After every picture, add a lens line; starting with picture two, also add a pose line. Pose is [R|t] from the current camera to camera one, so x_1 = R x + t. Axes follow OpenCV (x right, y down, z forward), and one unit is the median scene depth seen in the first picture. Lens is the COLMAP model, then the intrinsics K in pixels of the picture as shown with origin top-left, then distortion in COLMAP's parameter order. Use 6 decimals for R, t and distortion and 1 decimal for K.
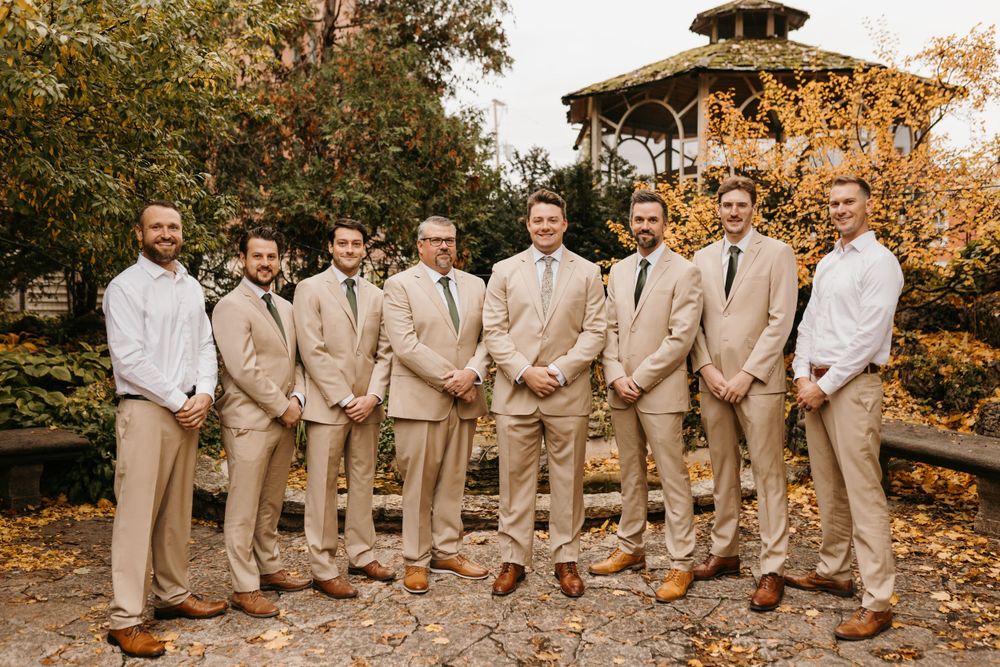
lens RADIAL K [[939.2, 0, 500.0], [0, 939.2, 333.5], [0, 0, 1]] dist [0.005019, 0.001399]
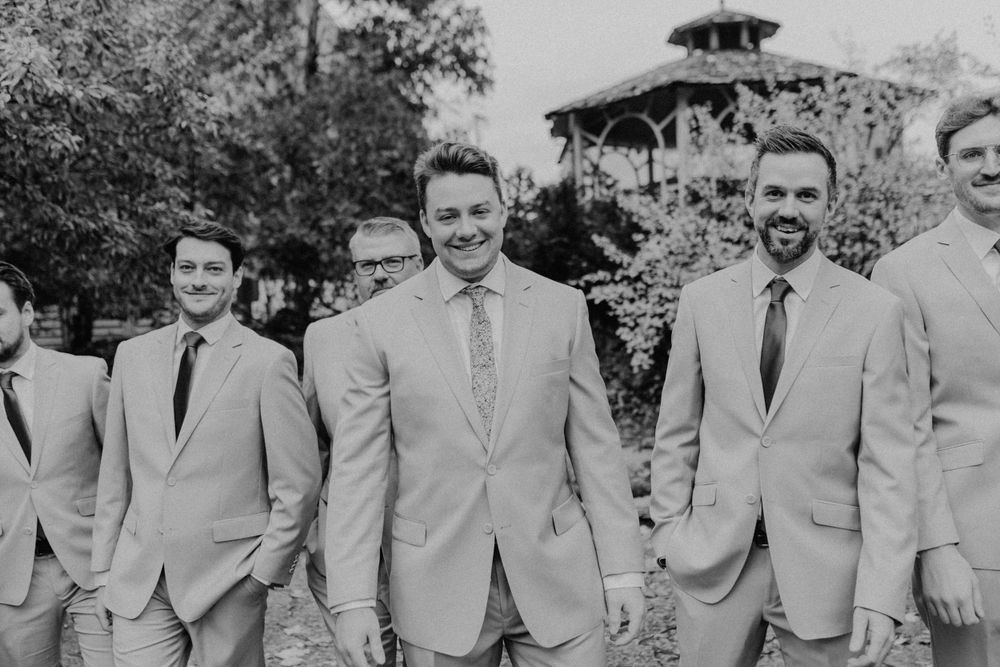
lens RADIAL K [[945.4, 0, 500.0], [0, 945.4, 333.5], [0, 0, 1]] dist [-0.012083, -0.011423]
pose [[0.999084, -0.041361, 0.010962, -0.003146], [0.041511, 0.999042, -0.013855, -0.002808], [-0.010378, 0.014298, 0.999844, -0.026681]]
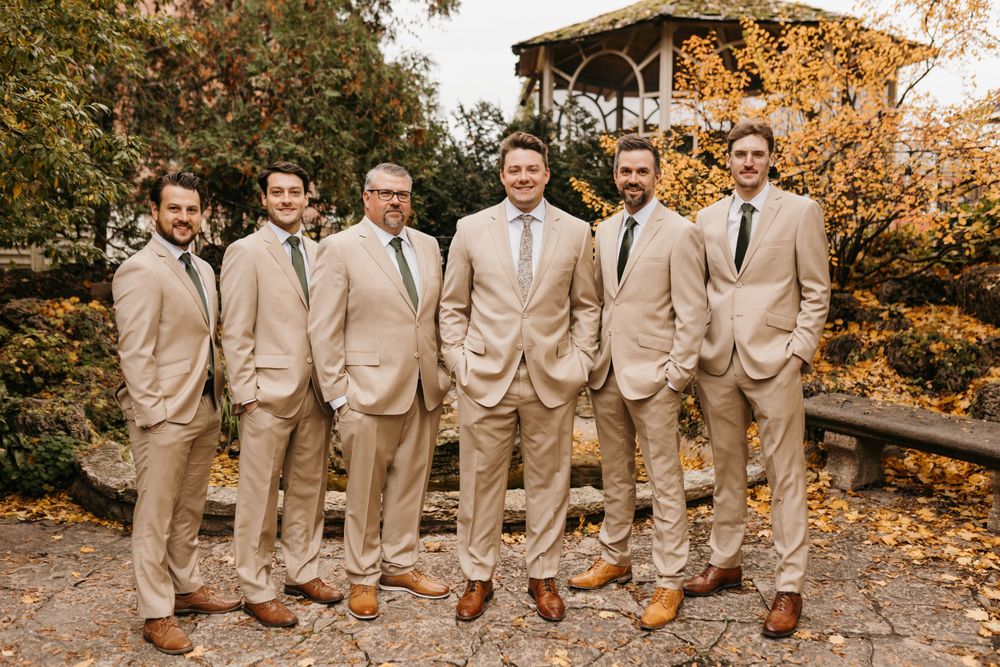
lens RADIAL K [[939.2, 0, 500.0], [0, 939.2, 333.5], [0, 0, 1]] dist [0.005019, 0.001399]
pose [[0.997096, 0.005218, 0.075979, -0.020381], [-0.007986, 0.999314, 0.036176, -0.003989], [-0.075738, -0.036678, 0.996453, 0.103363]]
